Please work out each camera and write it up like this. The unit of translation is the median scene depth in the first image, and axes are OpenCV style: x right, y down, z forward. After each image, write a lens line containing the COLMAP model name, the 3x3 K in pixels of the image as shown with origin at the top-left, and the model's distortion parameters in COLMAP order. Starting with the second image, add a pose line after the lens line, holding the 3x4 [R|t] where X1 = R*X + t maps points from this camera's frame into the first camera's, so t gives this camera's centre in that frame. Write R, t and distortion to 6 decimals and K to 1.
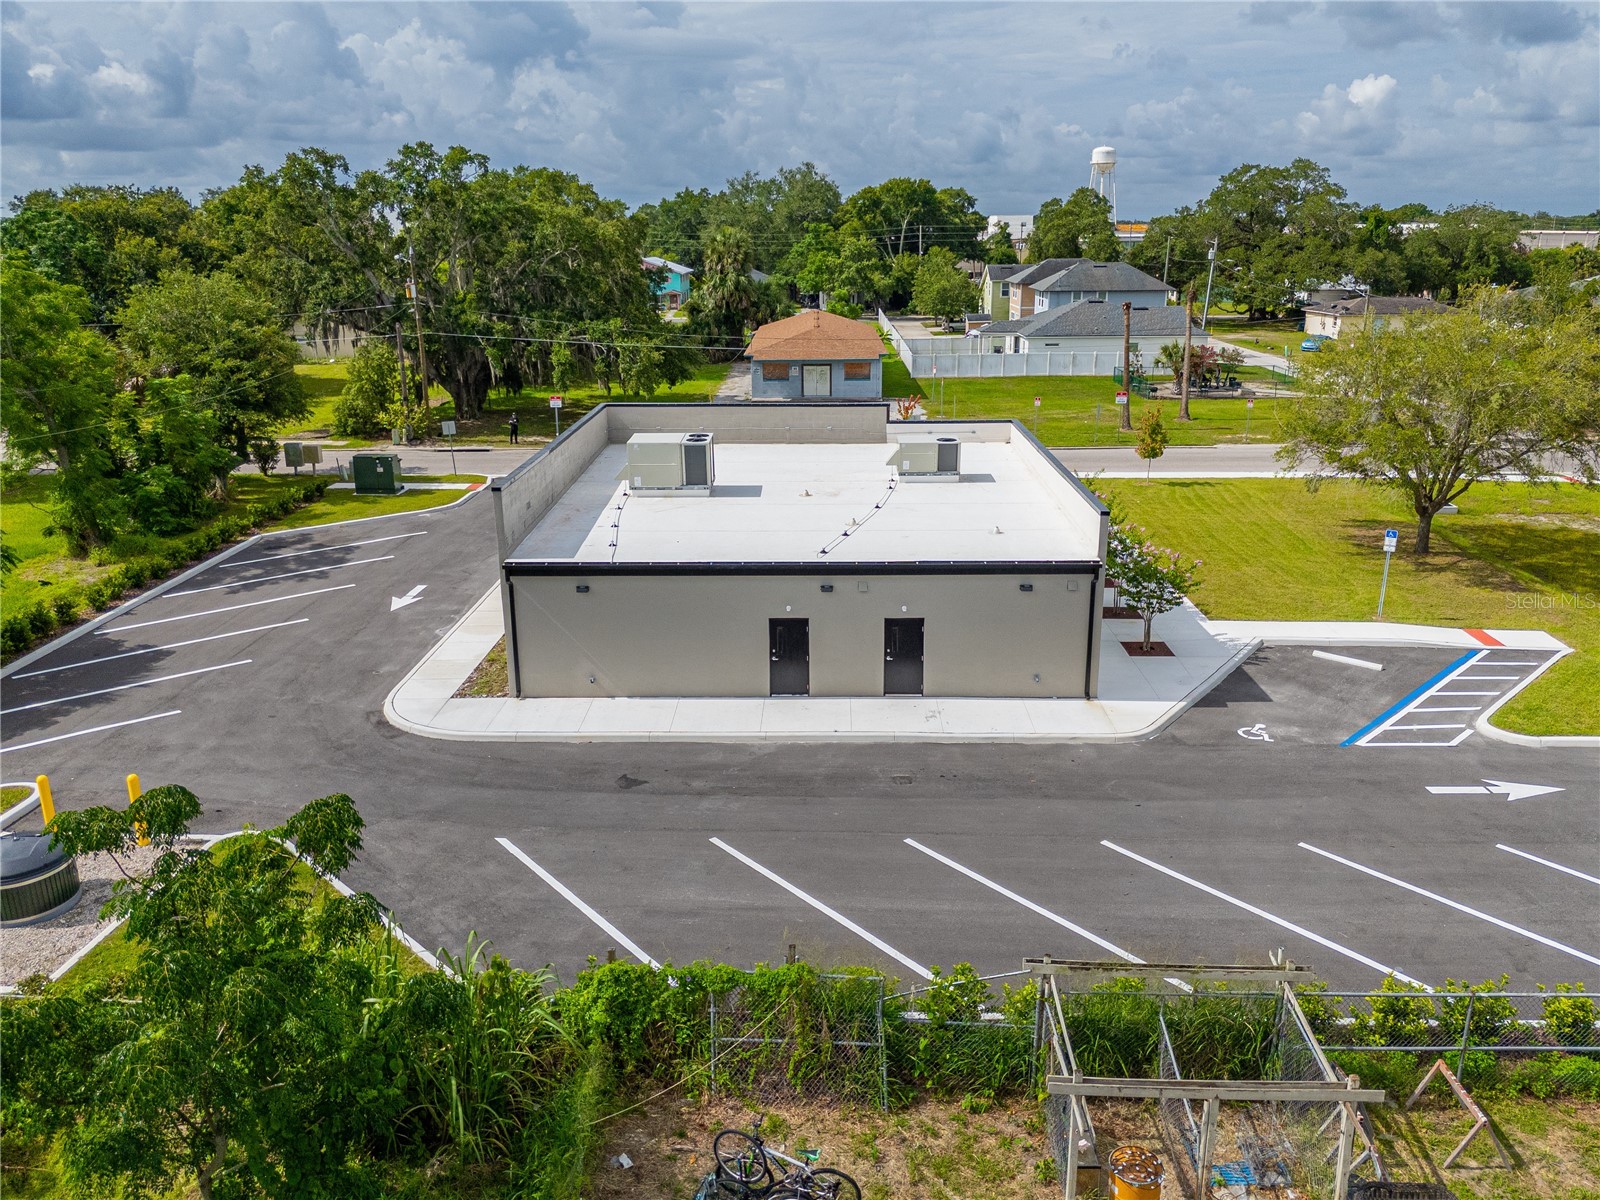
lens RADIAL K [[1216.3, 0, 799.8], [0, 1216.3, 602.4], [0, 0, 1]] dist [0.008773, -0.028188]
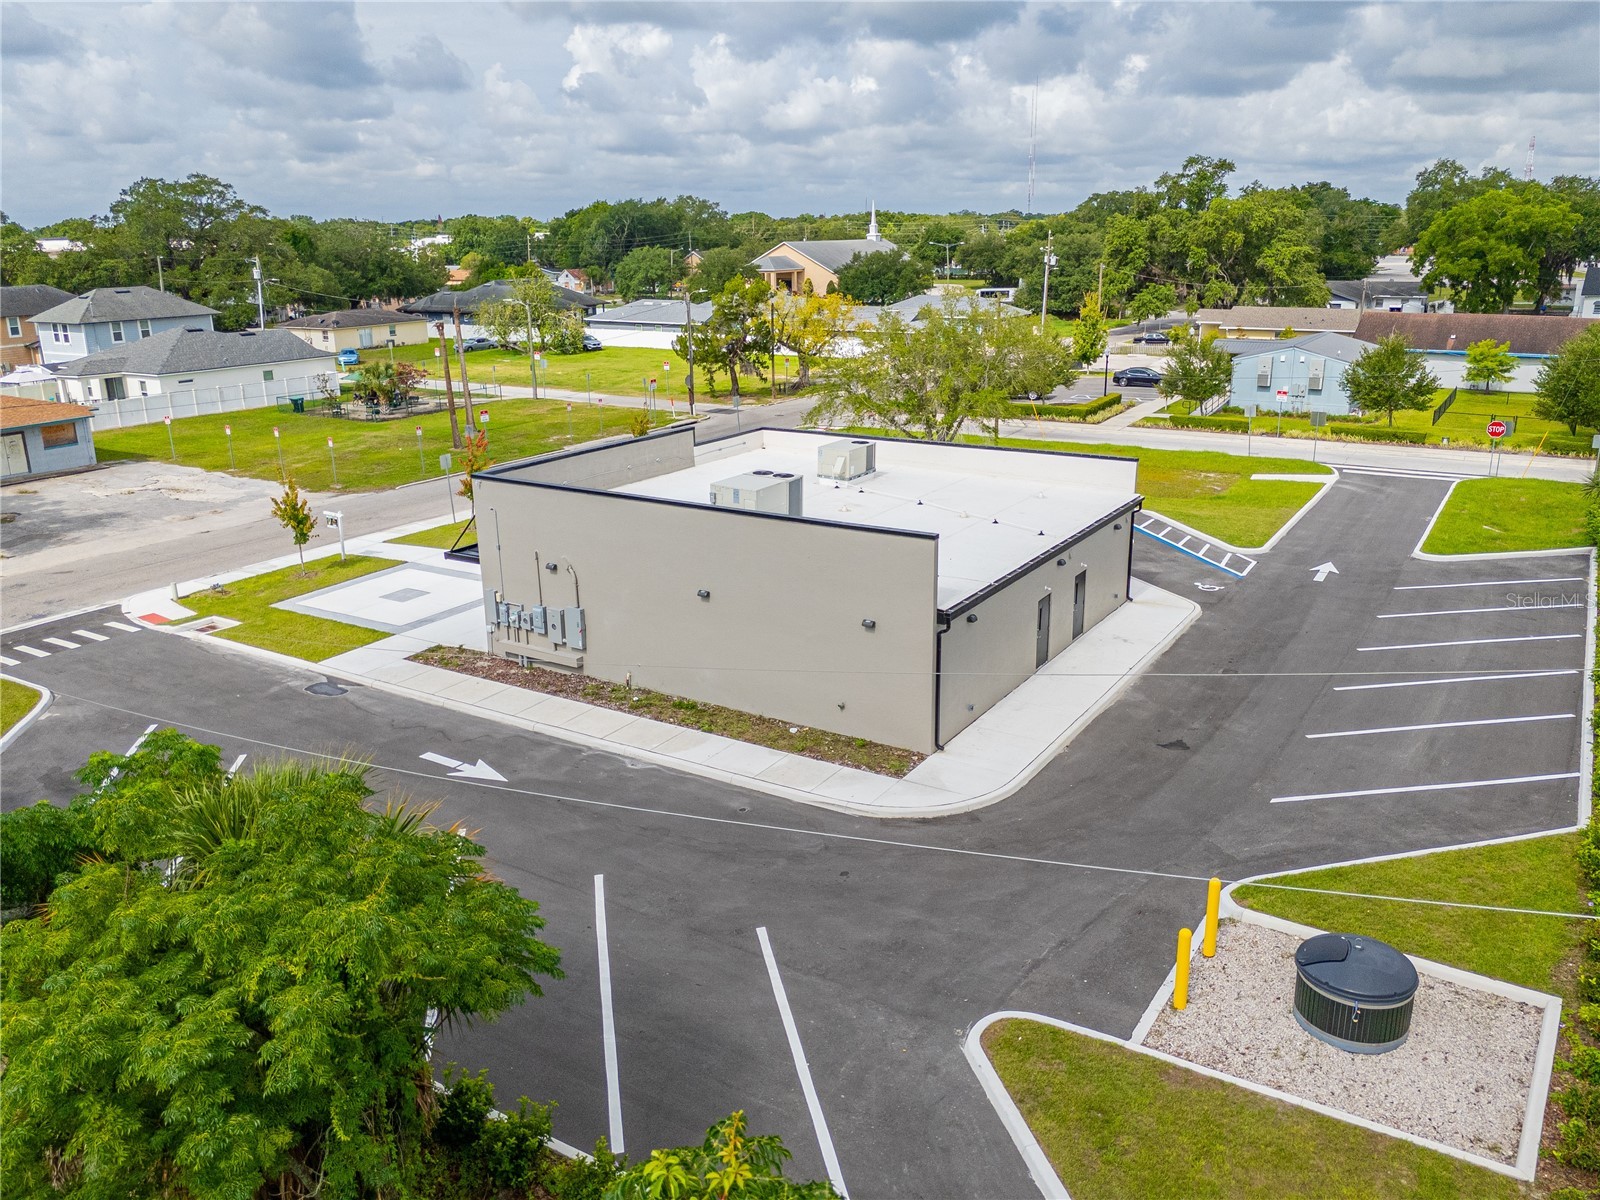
lens RADIAL K [[1216.3, 0, 804.5], [0, 1216.3, 605.8], [0, 0, 1]] dist [0.008773, -0.028188]
pose [[0.518063, -0.253840, 0.816808, -1.036518], [0.259359, 0.956609, 0.132786, -0.184926], [-0.815072, 0.143055, 0.561420, 0.537736]]
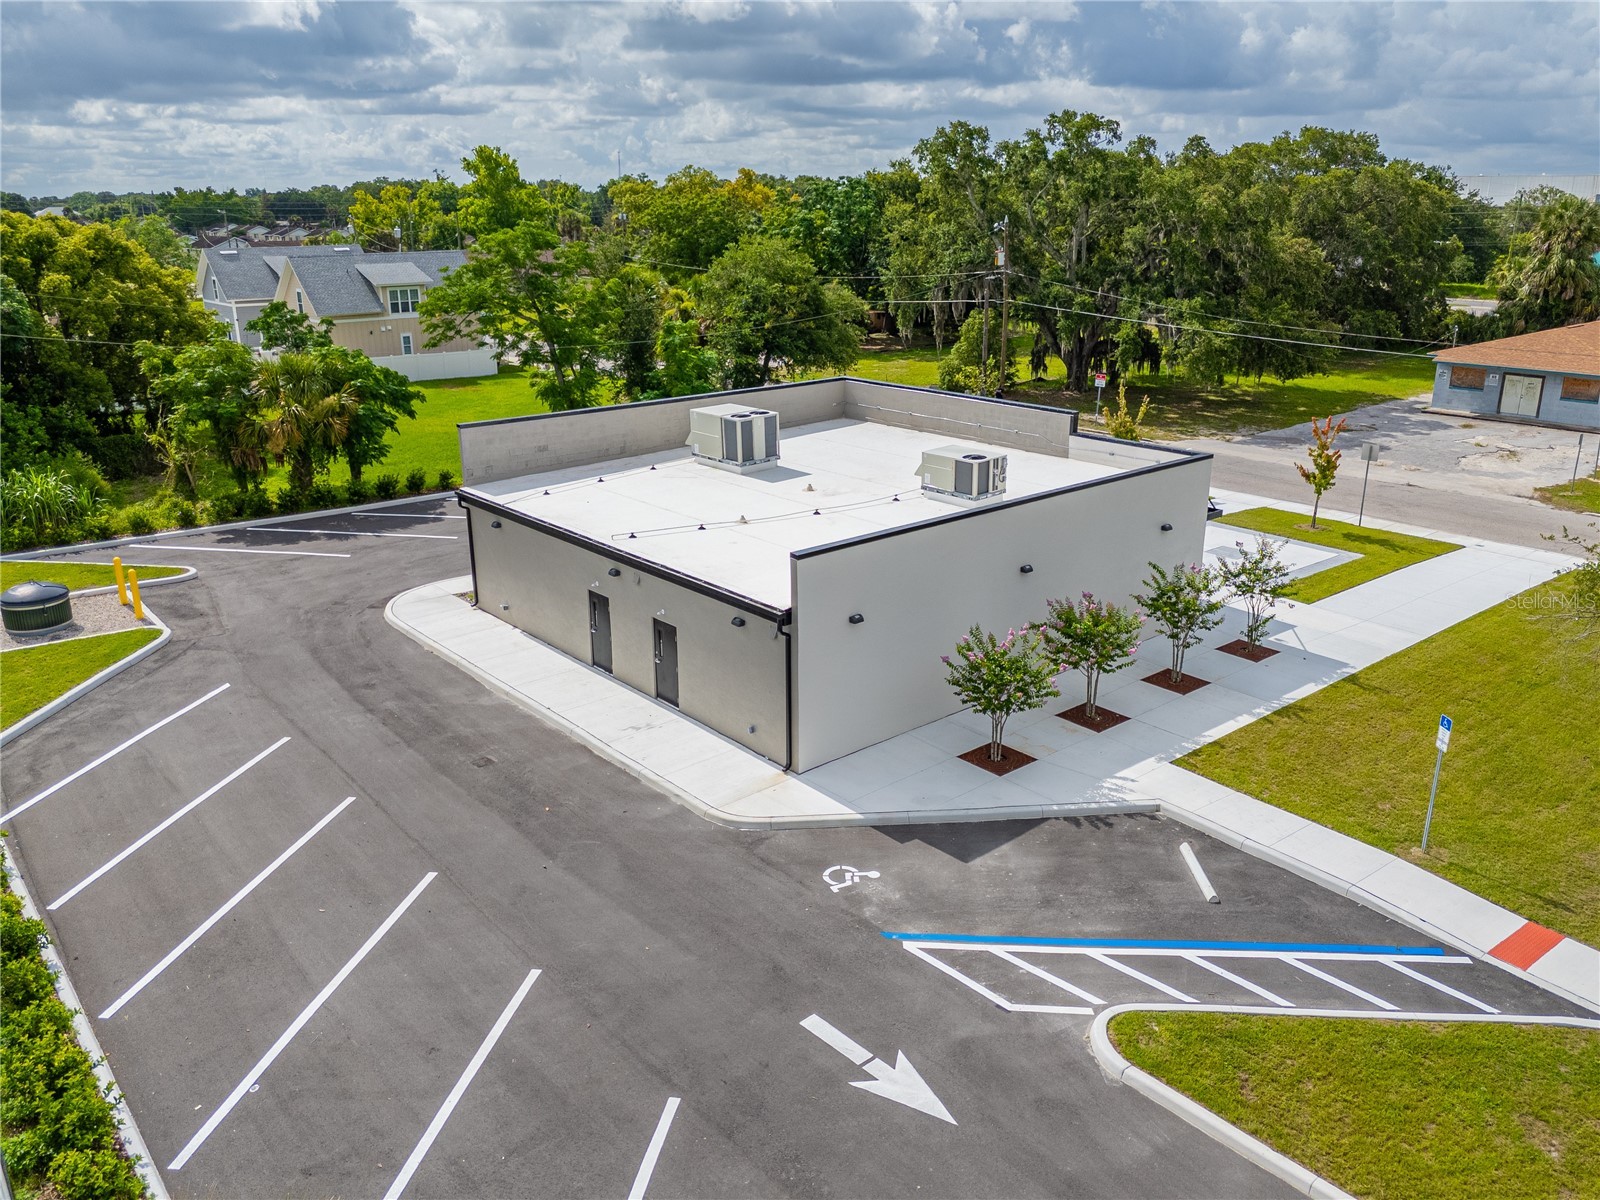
lens RADIAL K [[1216.3, 0, 806.6], [0, 1216.3, 589.5], [0, 0, 1]] dist [0.008773, -0.028188]
pose [[0.668856, 0.232898, -0.705968, 0.804515], [-0.219568, 0.969181, 0.111706, -0.138886], [0.710227, 0.080293, 0.699379, 0.409501]]
